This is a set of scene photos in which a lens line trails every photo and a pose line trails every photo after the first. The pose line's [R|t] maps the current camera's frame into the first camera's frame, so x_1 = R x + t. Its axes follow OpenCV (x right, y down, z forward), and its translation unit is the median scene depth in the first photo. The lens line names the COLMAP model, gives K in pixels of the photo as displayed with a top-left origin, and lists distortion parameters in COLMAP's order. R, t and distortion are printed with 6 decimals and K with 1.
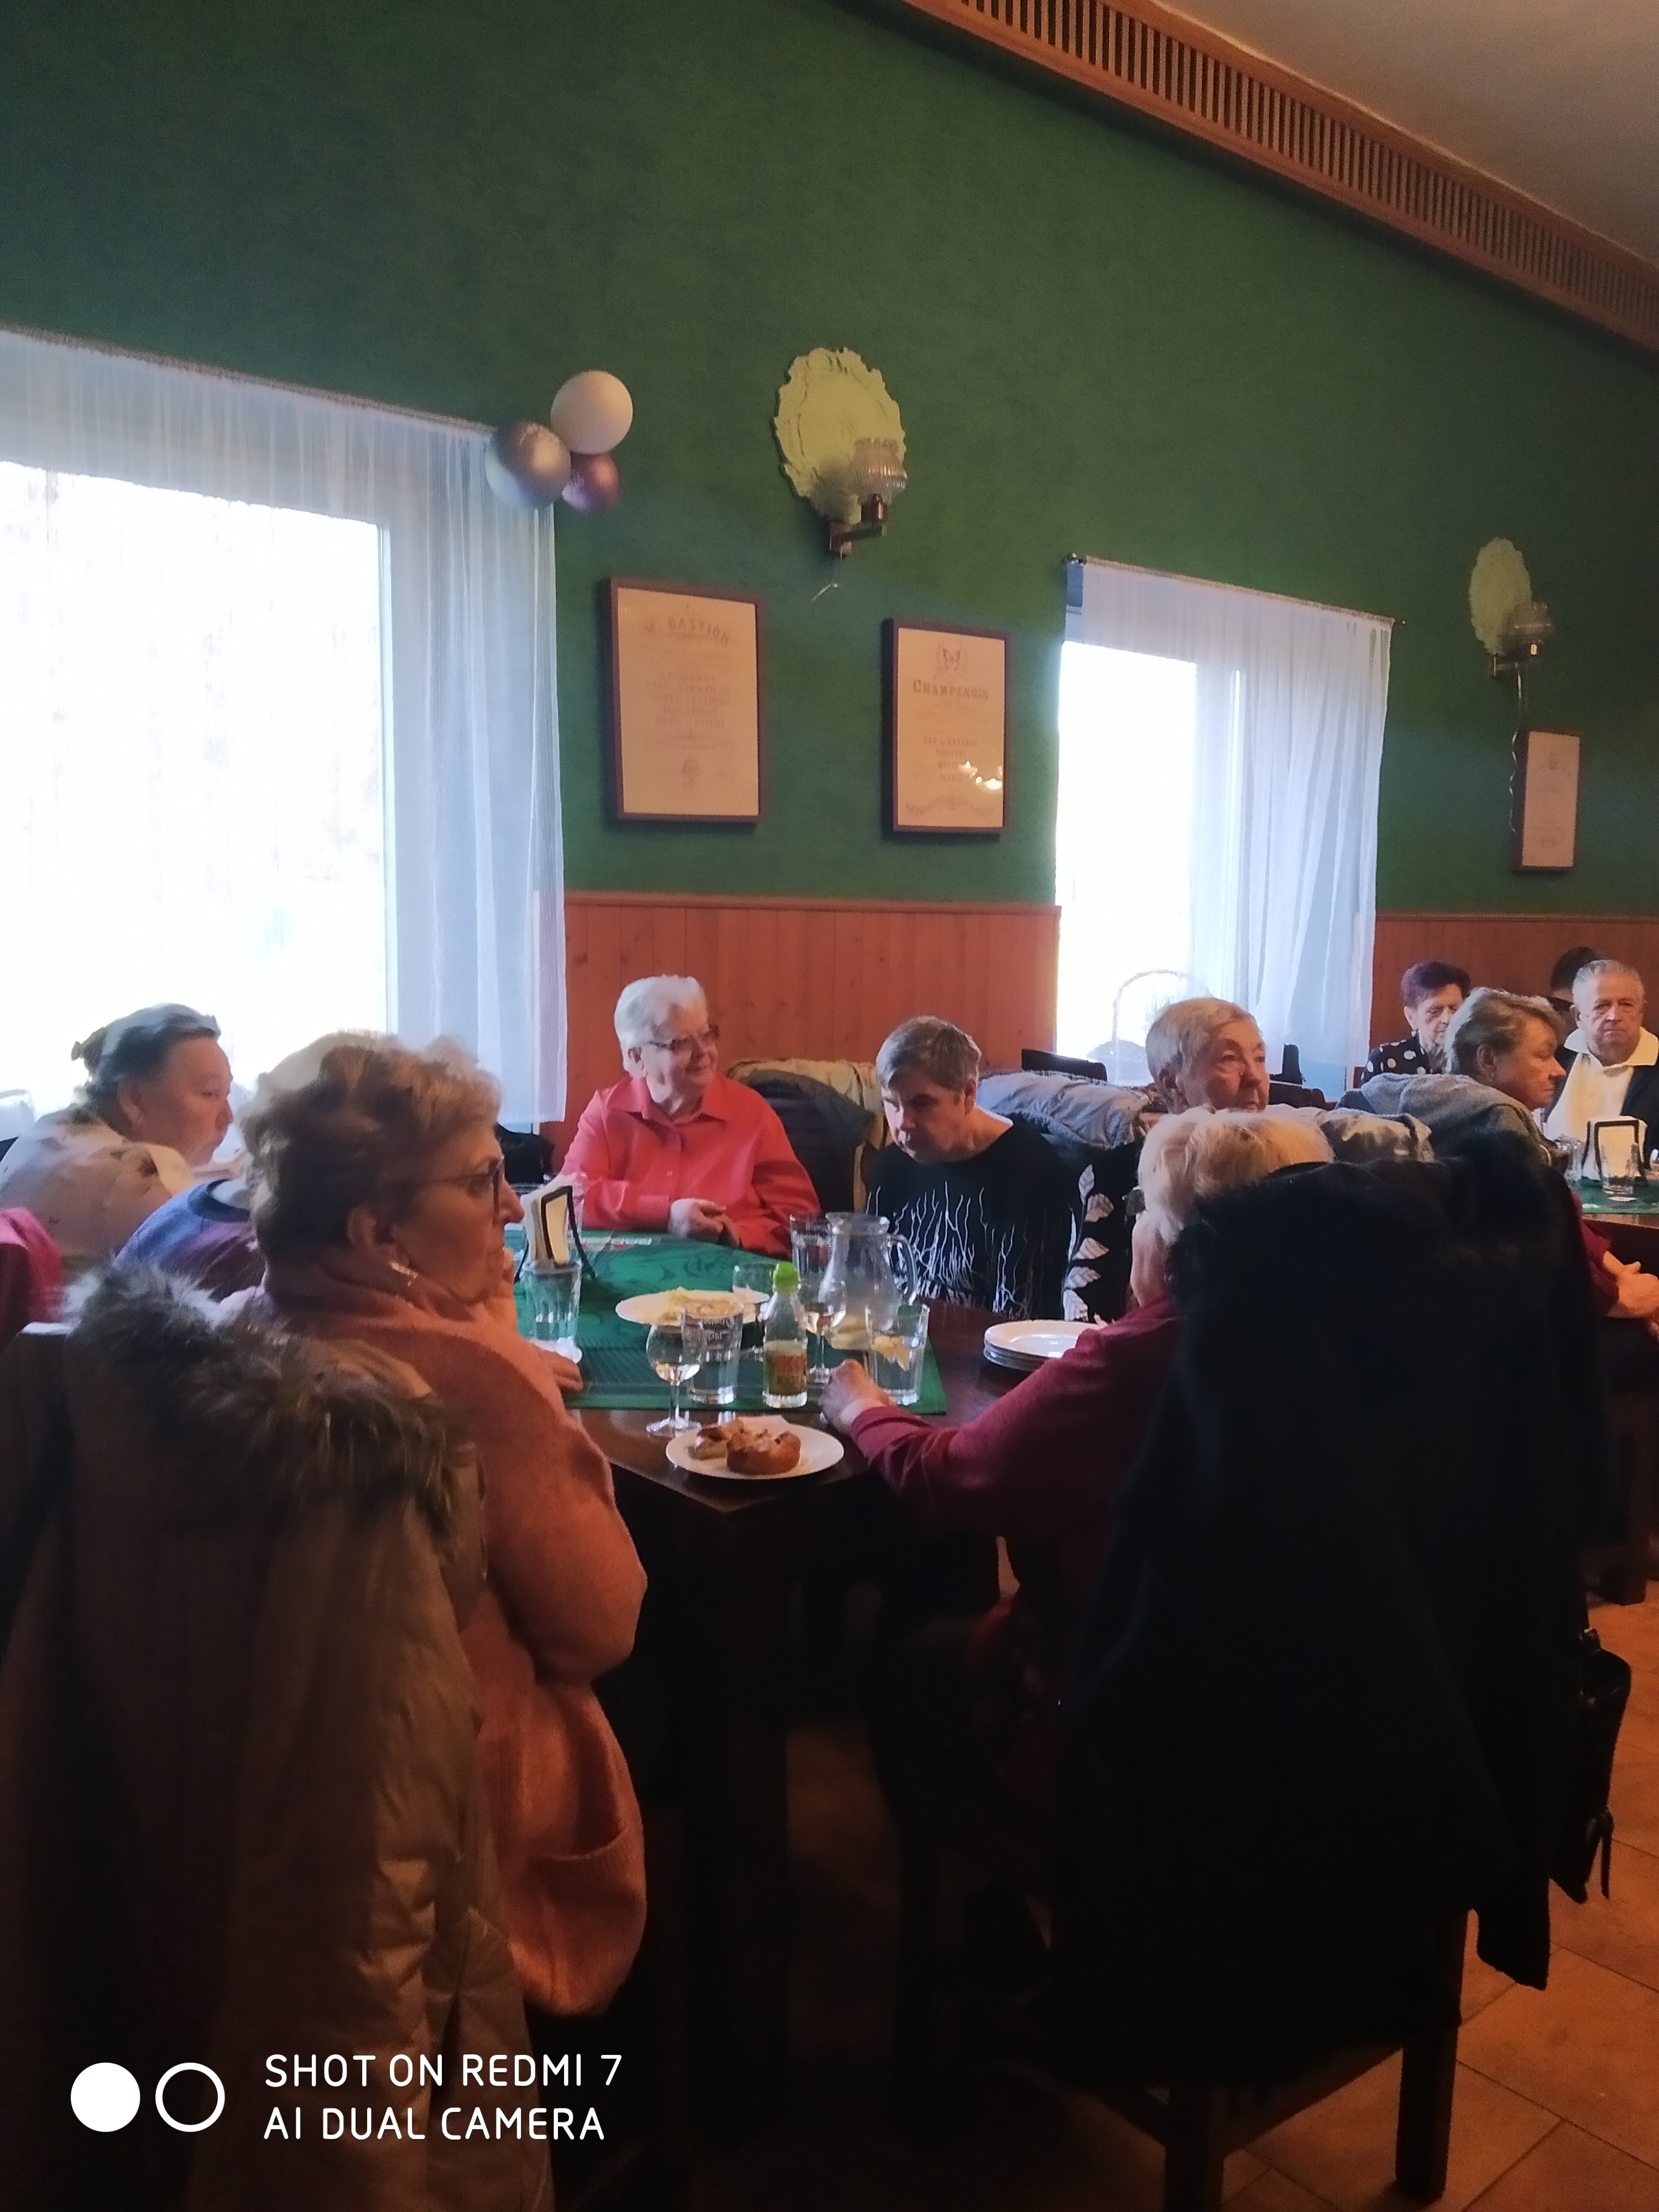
lens RADIAL K [[1615.7, 0, 829.5], [0, 1615.7, 1106.0], [0, 0, 1]] dist [0.037043, -0.095237]
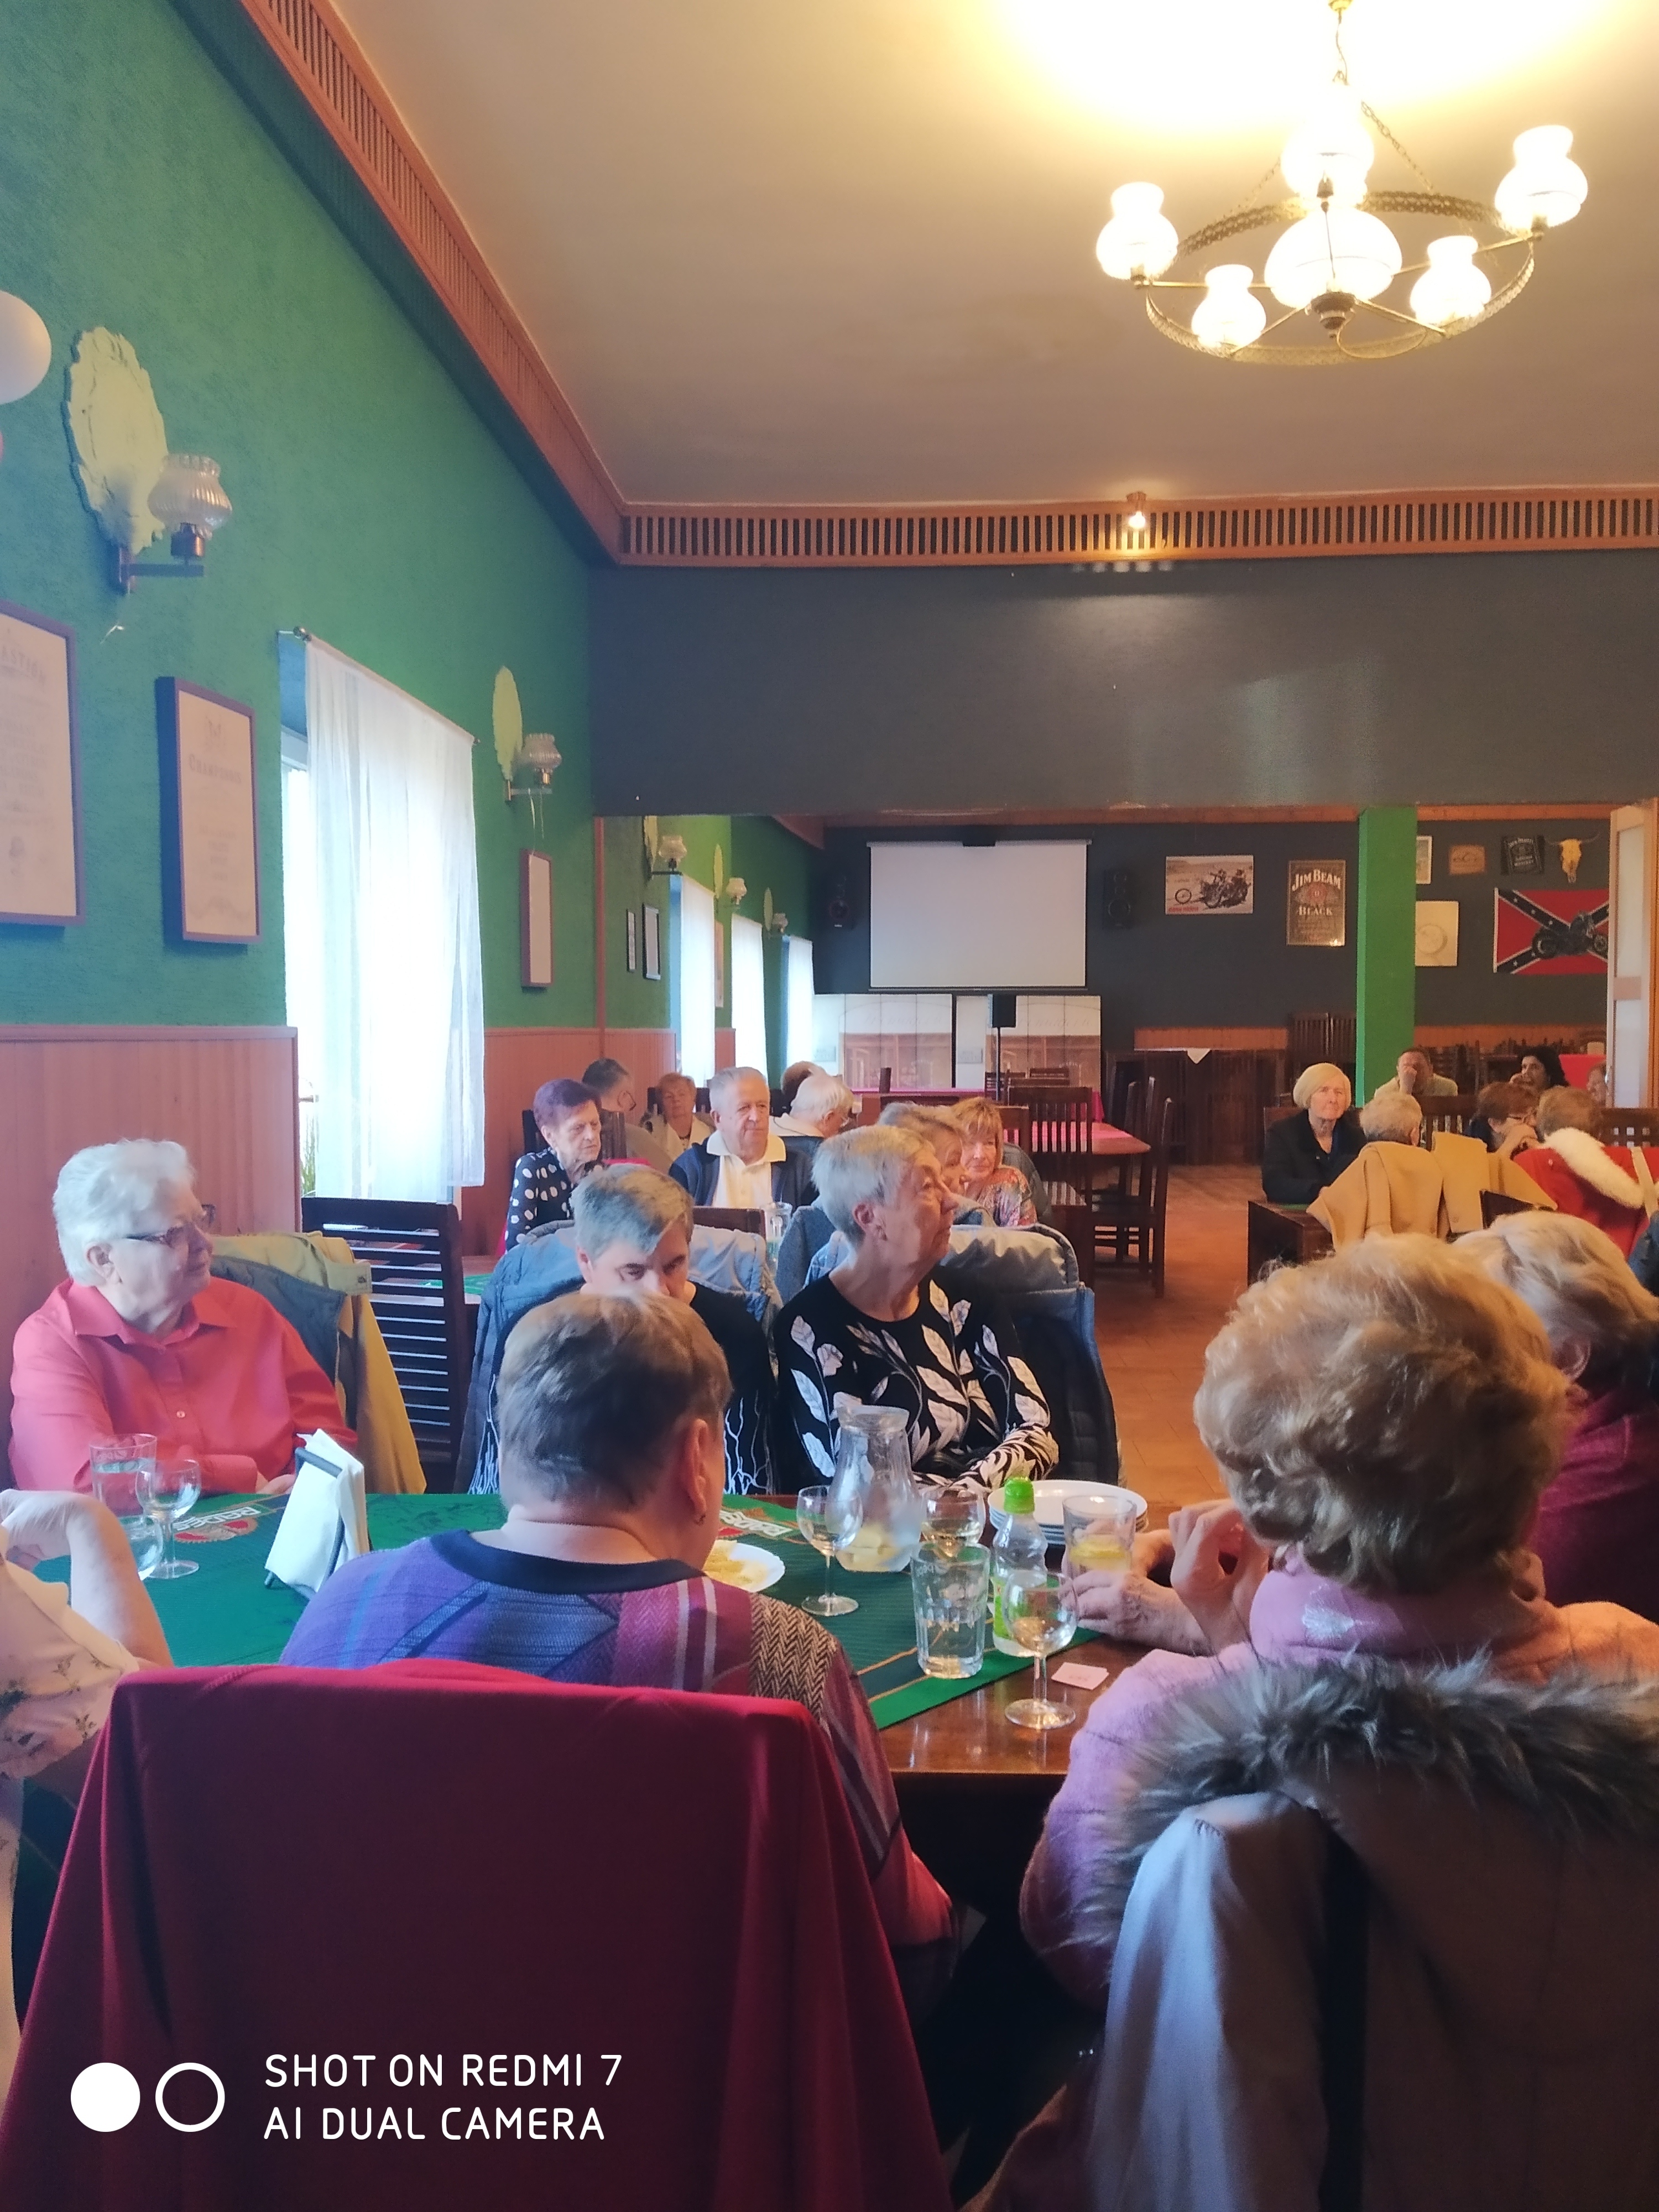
lens RADIAL K [[1615.7, 0, 829.5], [0, 1615.7, 1106.0], [0, 0, 1]] dist [0.037043, -0.095237]
pose [[0.692983, -0.052981, 0.719005, -0.344243], [0.098227, 0.994935, -0.021359, -0.043002], [-0.714231, 0.085427, 0.694677, 0.241621]]
